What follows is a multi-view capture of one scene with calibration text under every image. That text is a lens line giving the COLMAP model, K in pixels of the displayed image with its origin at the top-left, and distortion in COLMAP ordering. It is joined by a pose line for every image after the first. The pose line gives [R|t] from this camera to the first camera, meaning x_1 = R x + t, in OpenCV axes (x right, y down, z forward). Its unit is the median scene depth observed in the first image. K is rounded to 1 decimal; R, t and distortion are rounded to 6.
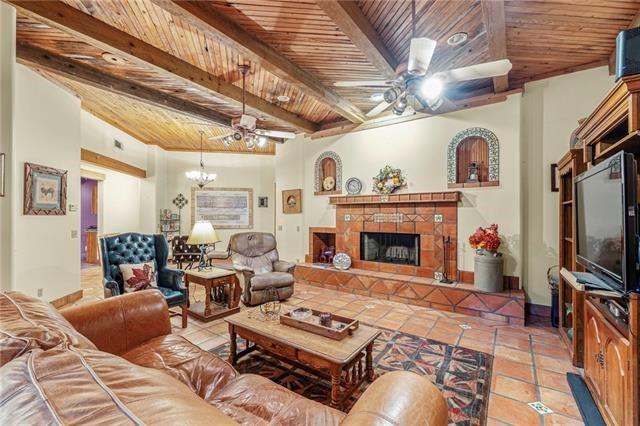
lens RADIAL K [[265.7, 0, 319.1], [0, 265.7, 213.9], [0, 0, 1]] dist [-0.005021, 0.000249]
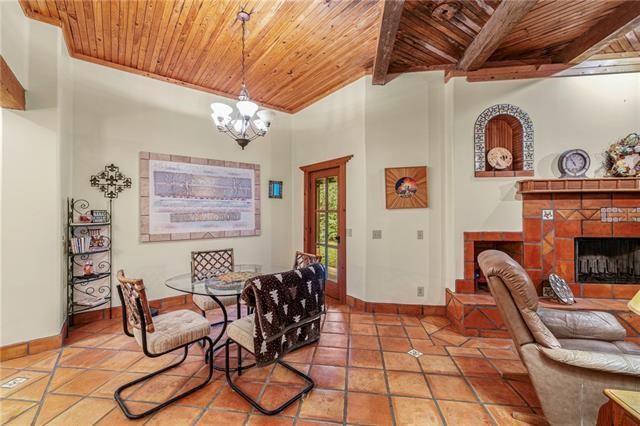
lens RADIAL K [[265.7, 0, 319.1], [0, 265.7, 211.9], [0, 0, 1]] dist [-0.005021, 0.000249]
pose [[0.890381, -0.005678, 0.455180, -0.529404], [0.002278, 0.999965, 0.008017, 0.000652], [-0.455210, -0.006101, 0.890363, 0.573520]]
